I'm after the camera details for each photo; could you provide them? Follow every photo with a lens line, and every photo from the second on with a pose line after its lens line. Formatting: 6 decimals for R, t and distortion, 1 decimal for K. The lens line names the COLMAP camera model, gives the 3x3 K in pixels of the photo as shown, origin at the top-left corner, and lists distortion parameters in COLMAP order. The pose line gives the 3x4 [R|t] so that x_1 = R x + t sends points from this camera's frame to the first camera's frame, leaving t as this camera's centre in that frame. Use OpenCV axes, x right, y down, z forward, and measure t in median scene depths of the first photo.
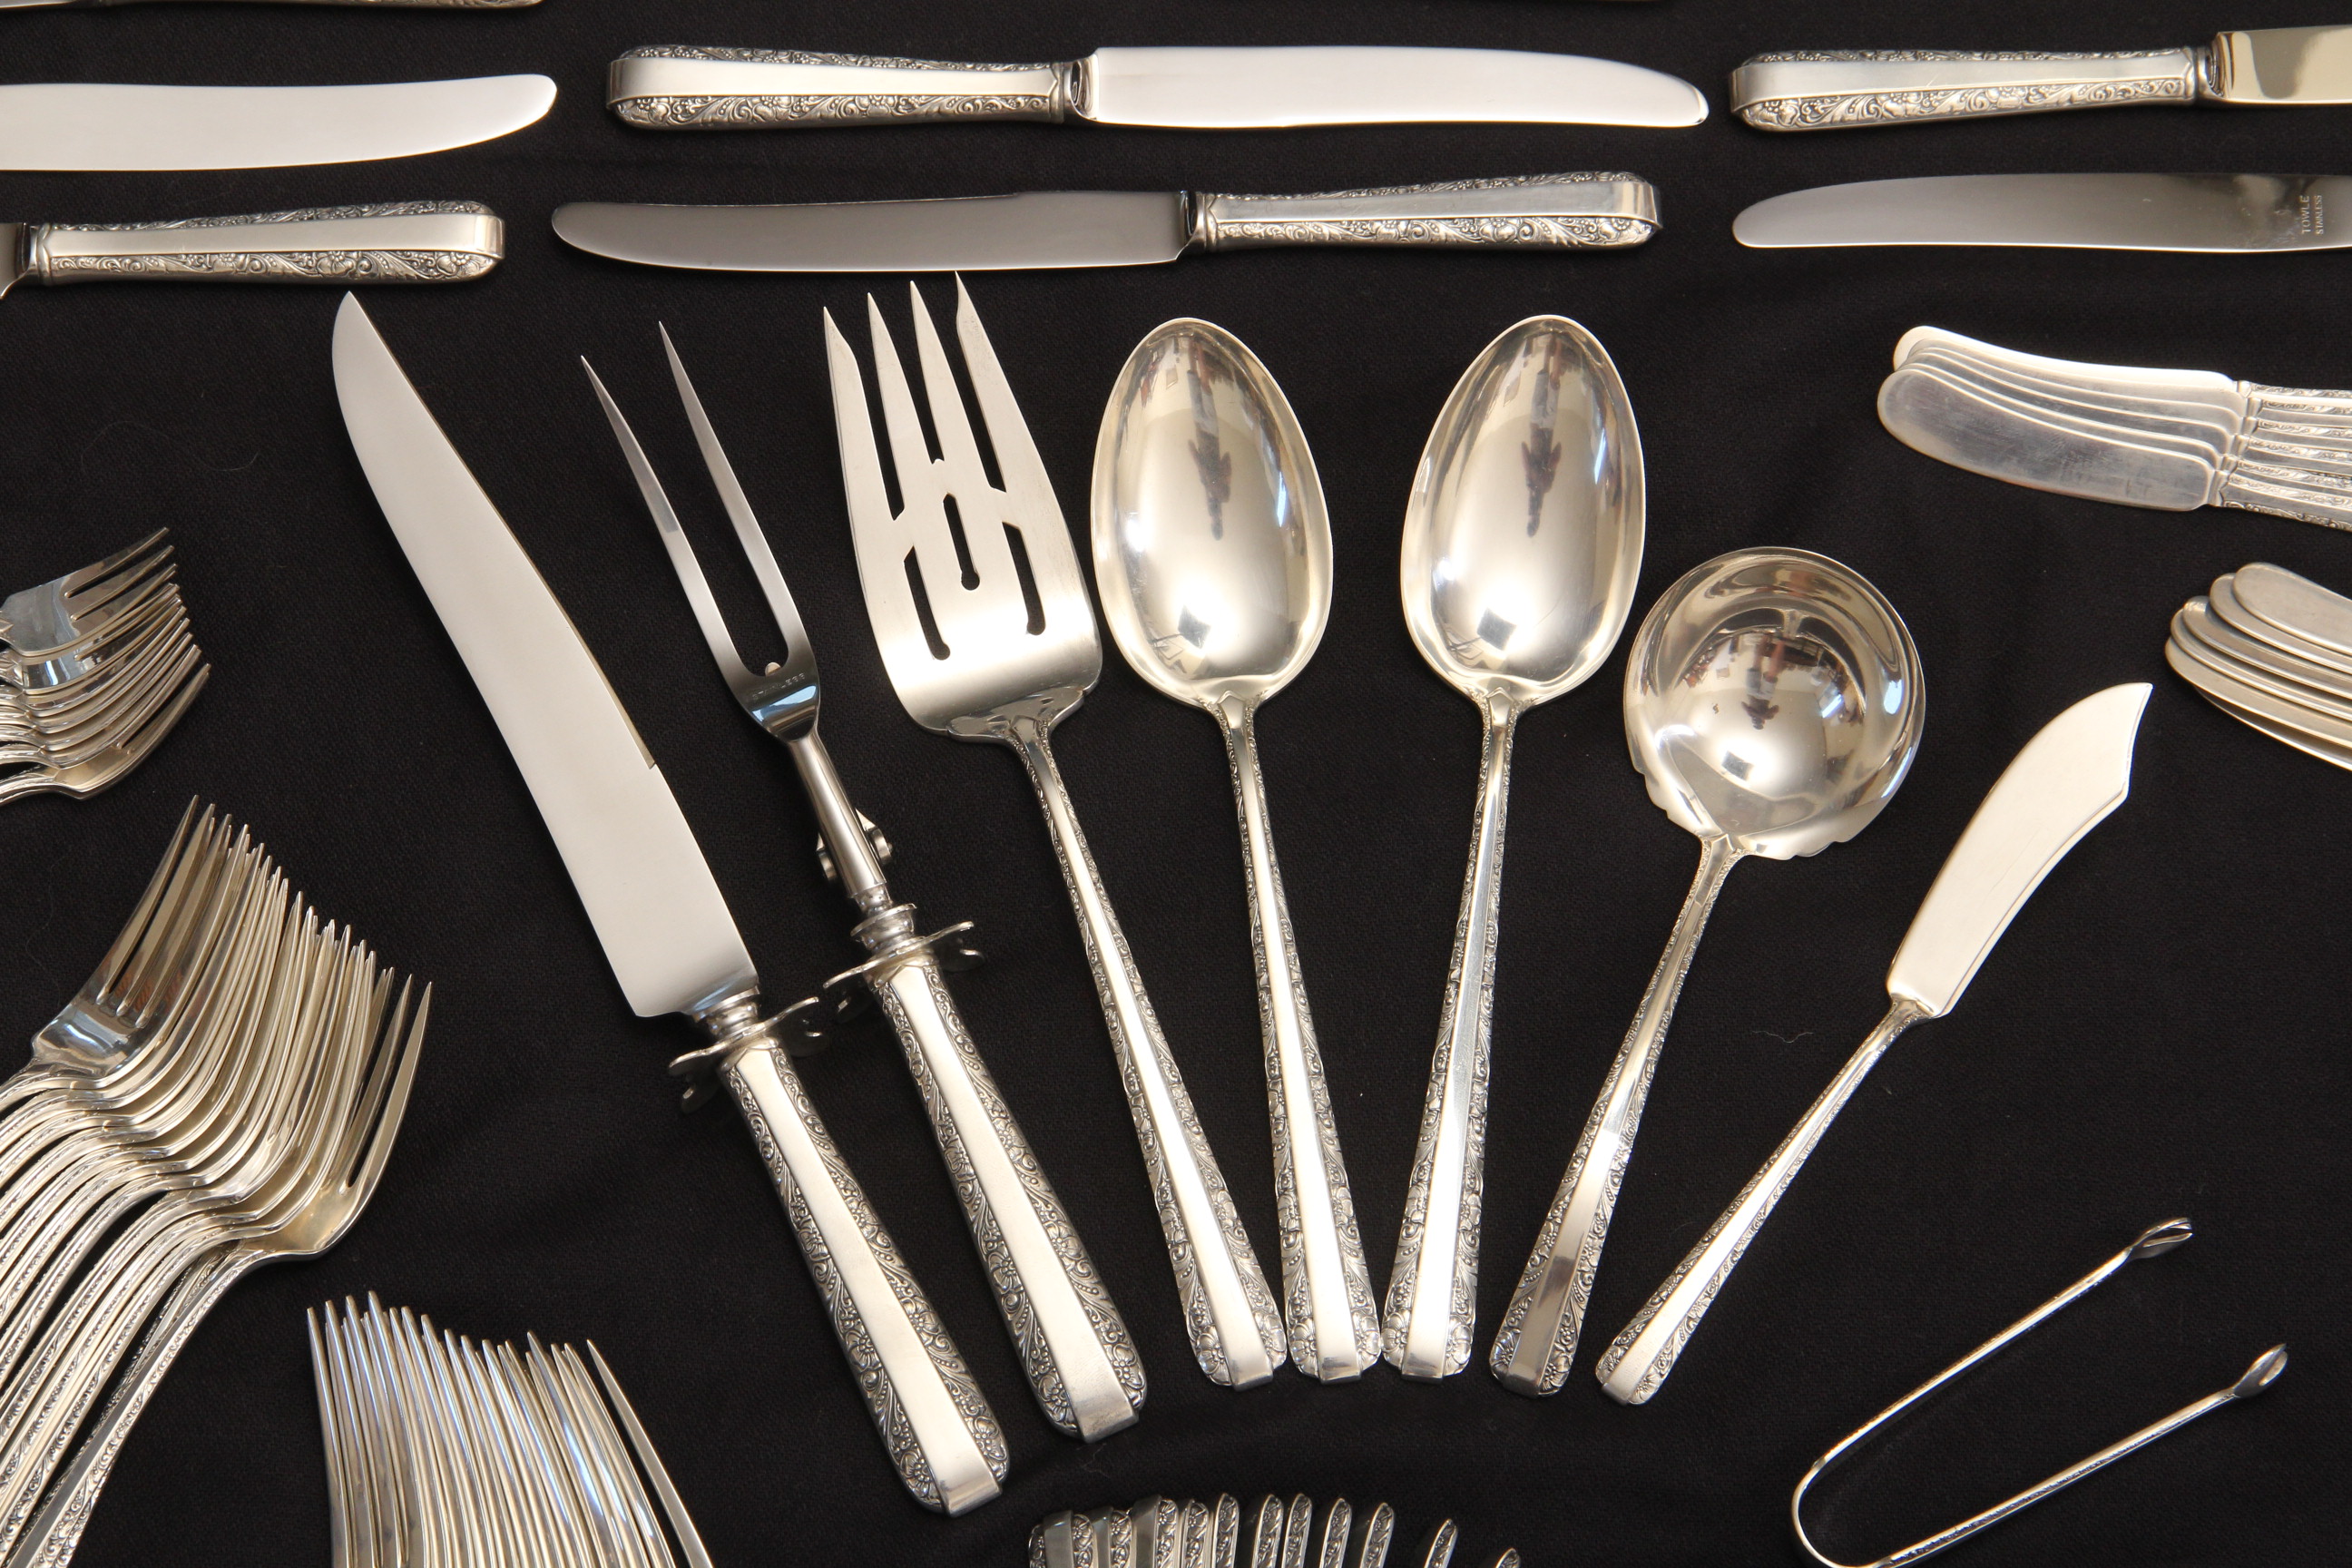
lens RADIAL K [[8106.9, 0, 1176.0], [0, 8106.9, 784.0], [0, 0, 1]] dist [0.747662, 0.939690]
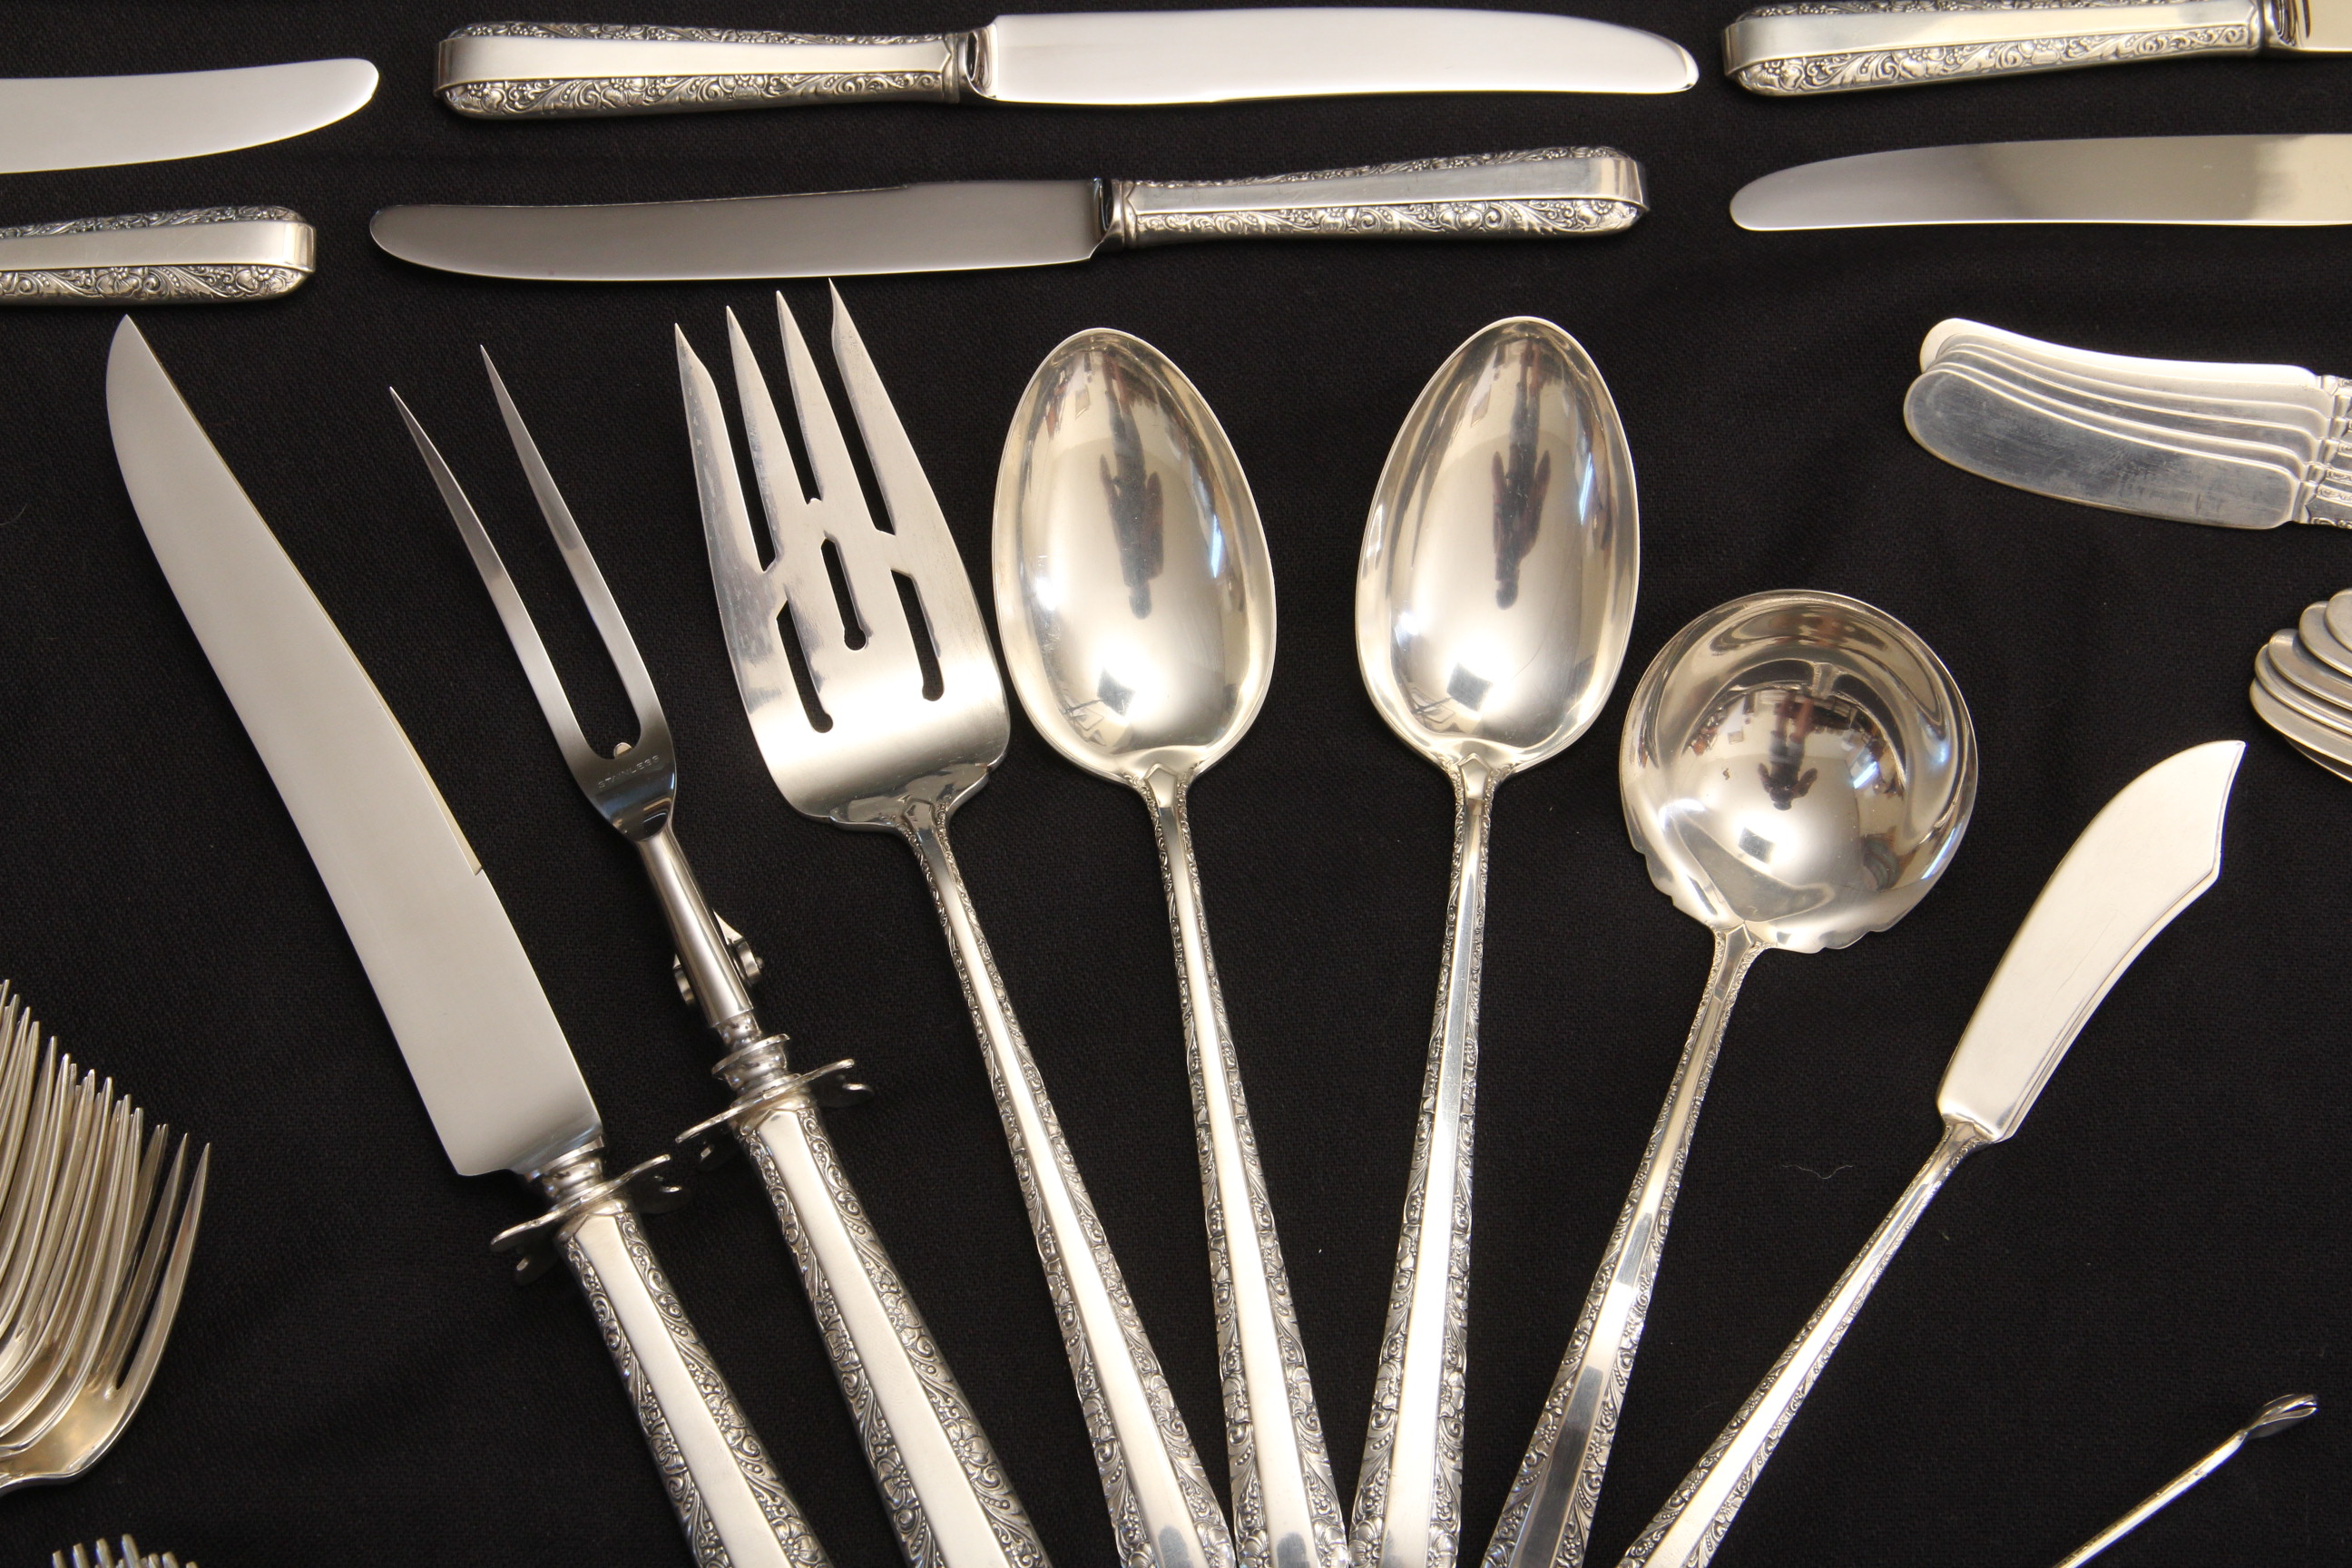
lens RADIAL K [[5148.7, 0, 1176.0], [0, 5148.7, 784.0], [0, 0, 1]] dist [0.271386, 0.154451]
pose [[0.999768, -0.019428, -0.009286, 0.013627], [0.019854, 0.998640, 0.048217, -0.035951], [0.008336, -0.048390, 0.998794, 0.461355]]
